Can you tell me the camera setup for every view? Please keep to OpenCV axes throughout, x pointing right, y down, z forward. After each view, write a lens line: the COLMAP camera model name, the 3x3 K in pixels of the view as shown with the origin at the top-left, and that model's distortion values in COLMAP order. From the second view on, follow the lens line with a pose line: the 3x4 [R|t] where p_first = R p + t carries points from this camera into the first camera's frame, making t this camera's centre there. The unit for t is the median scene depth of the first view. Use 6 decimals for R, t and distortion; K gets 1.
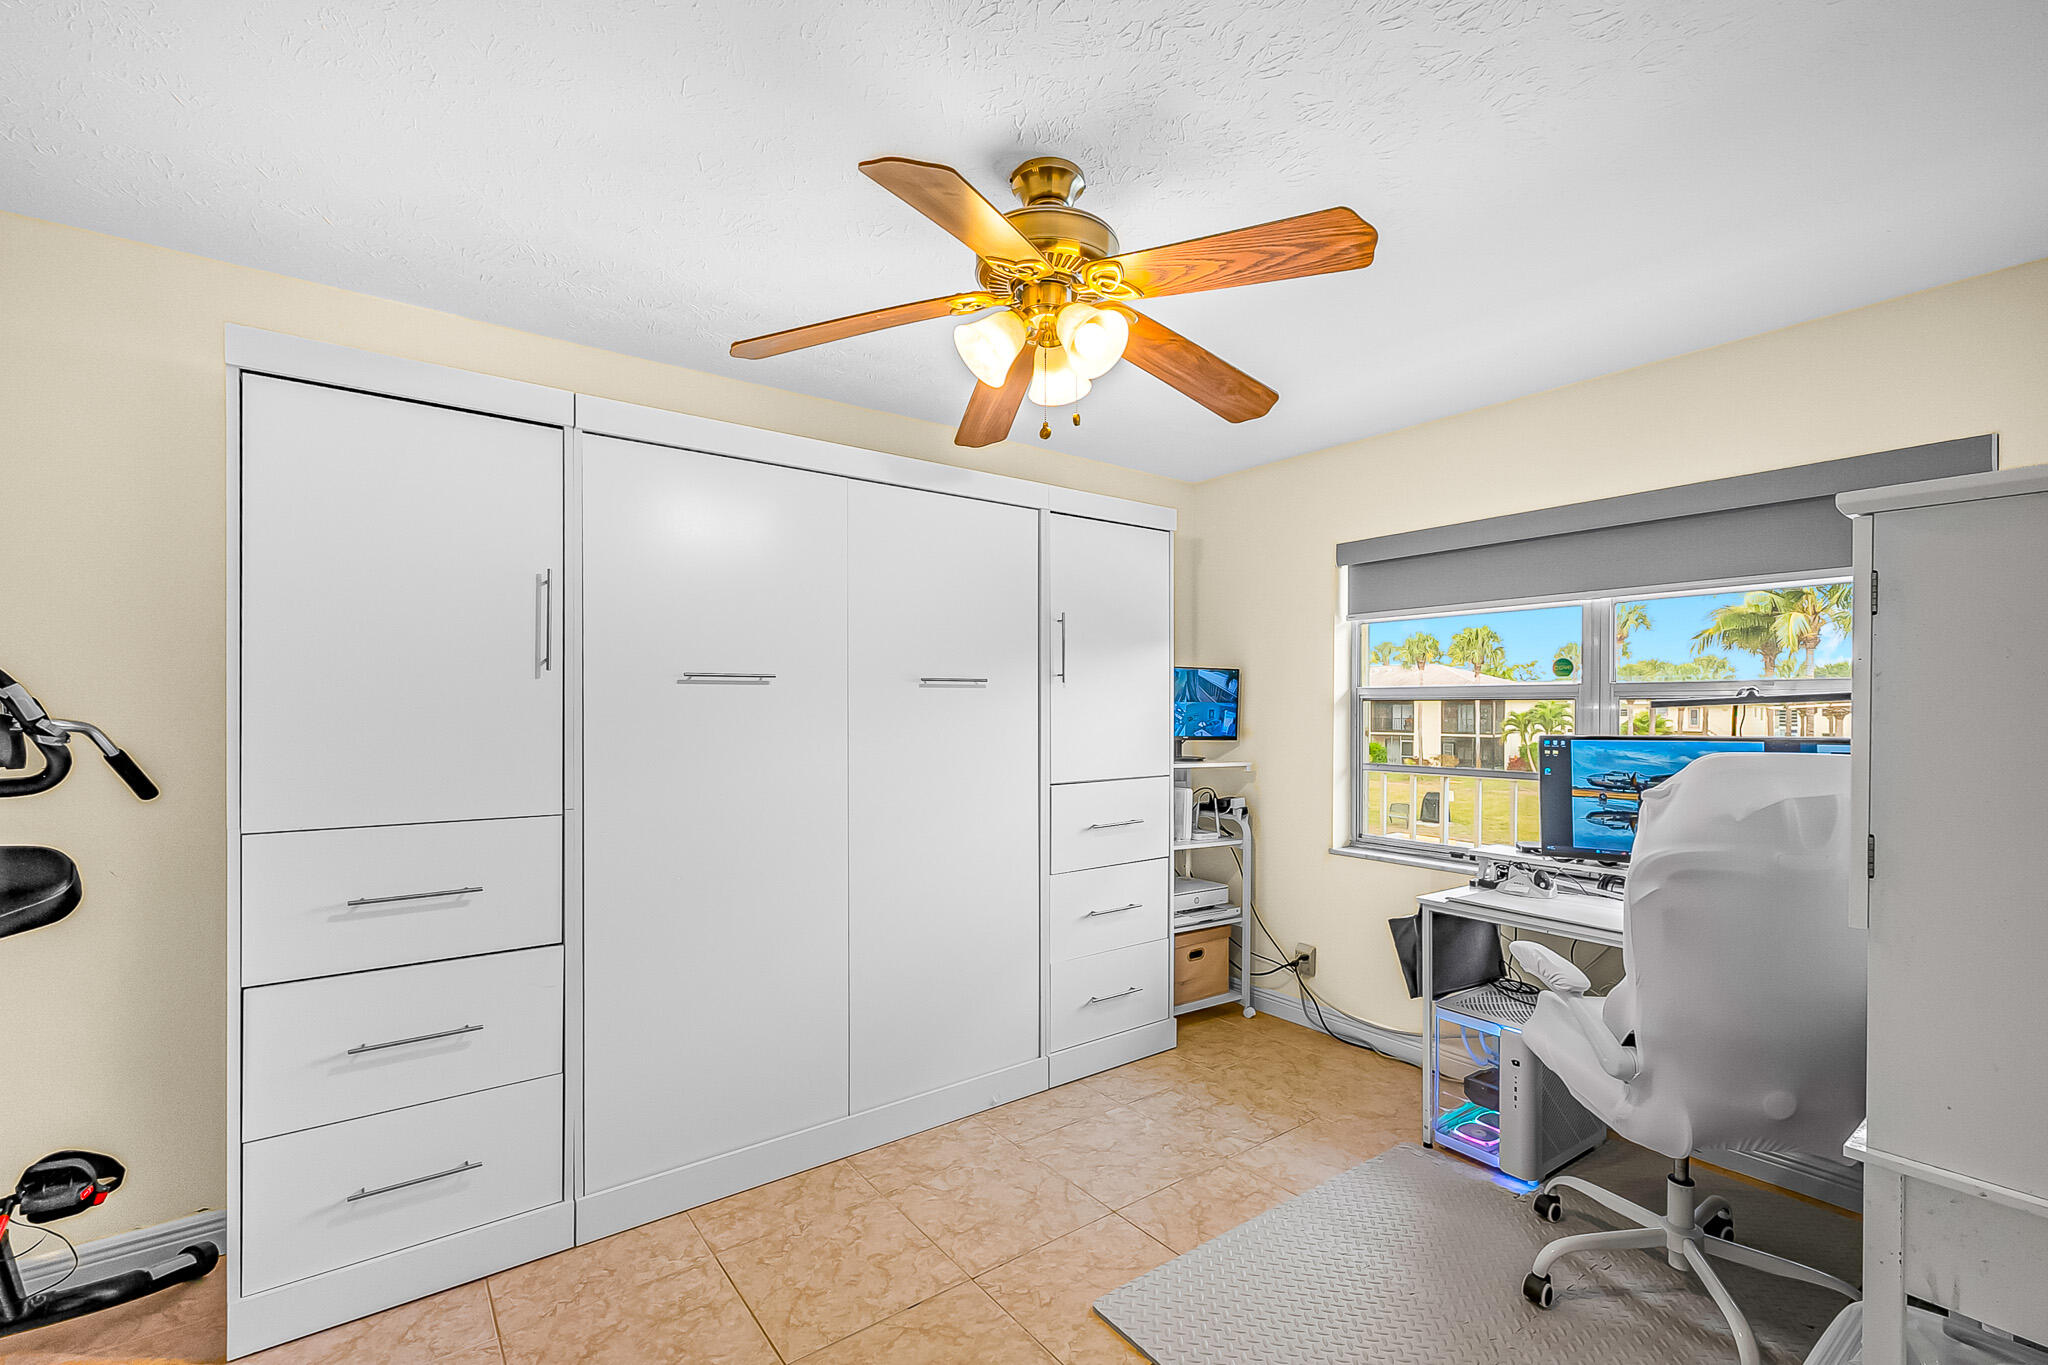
lens RADIAL K [[879.4, 0, 1041.4], [0, 879.4, 714.0], [0, 0, 1]] dist [0.002365, 0.000119]
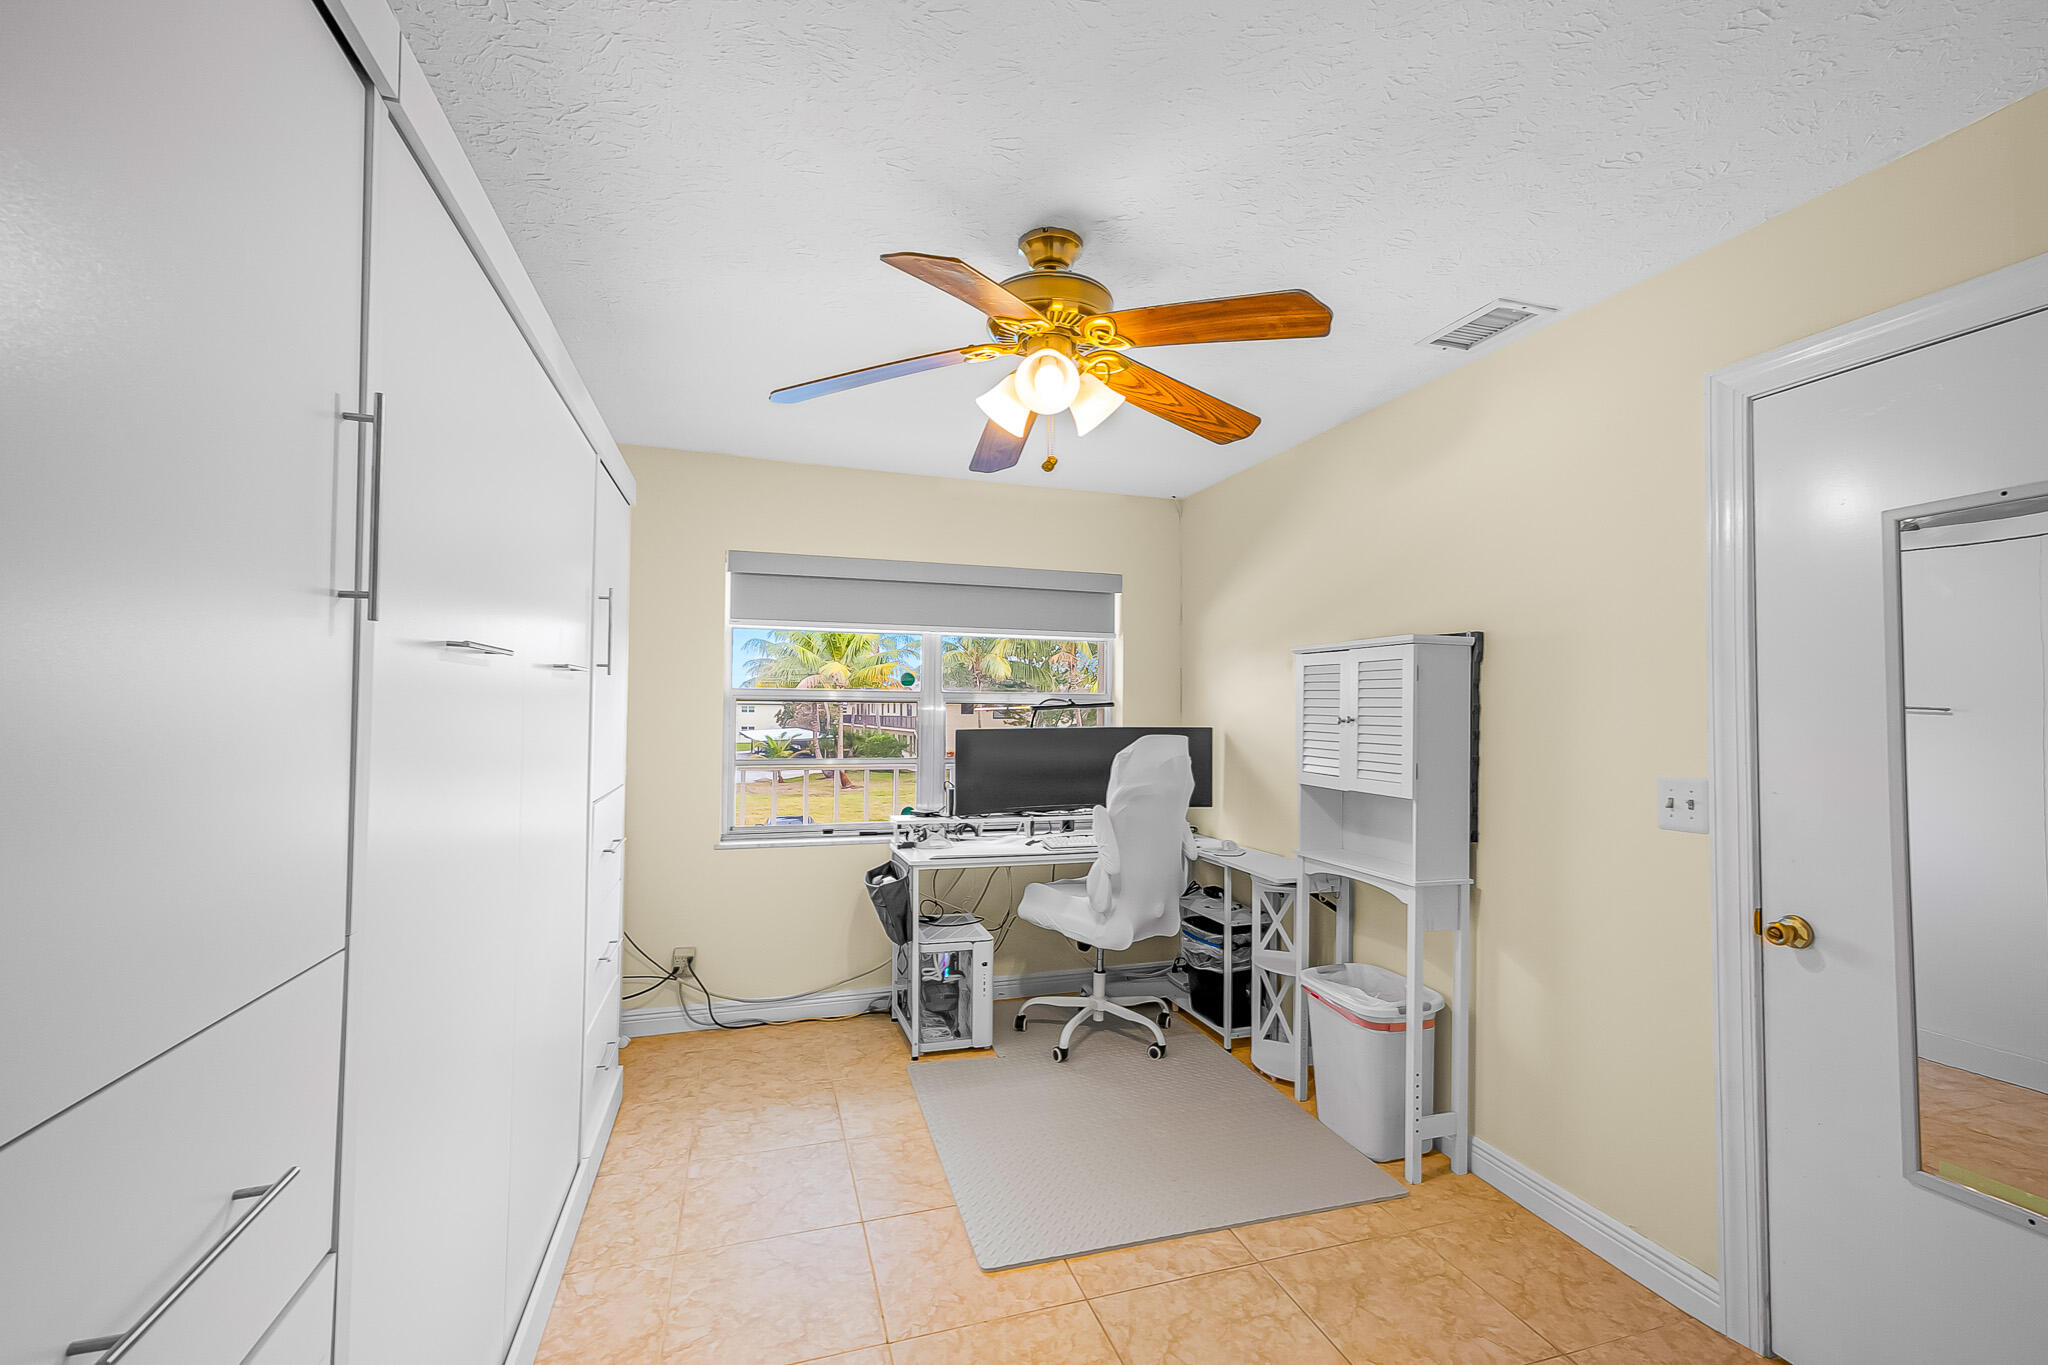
lens RADIAL K [[866.9, 0, 1025.4], [0, 866.9, 693.8], [0, 0, 1]] dist [0.000955, 0.000031]
pose [[0.330738, 0.020523, 0.943499, -0.613392], [-0.002606, 0.999780, -0.020833, -0.003420], [-0.943719, 0.004431, 0.330719, 0.395867]]
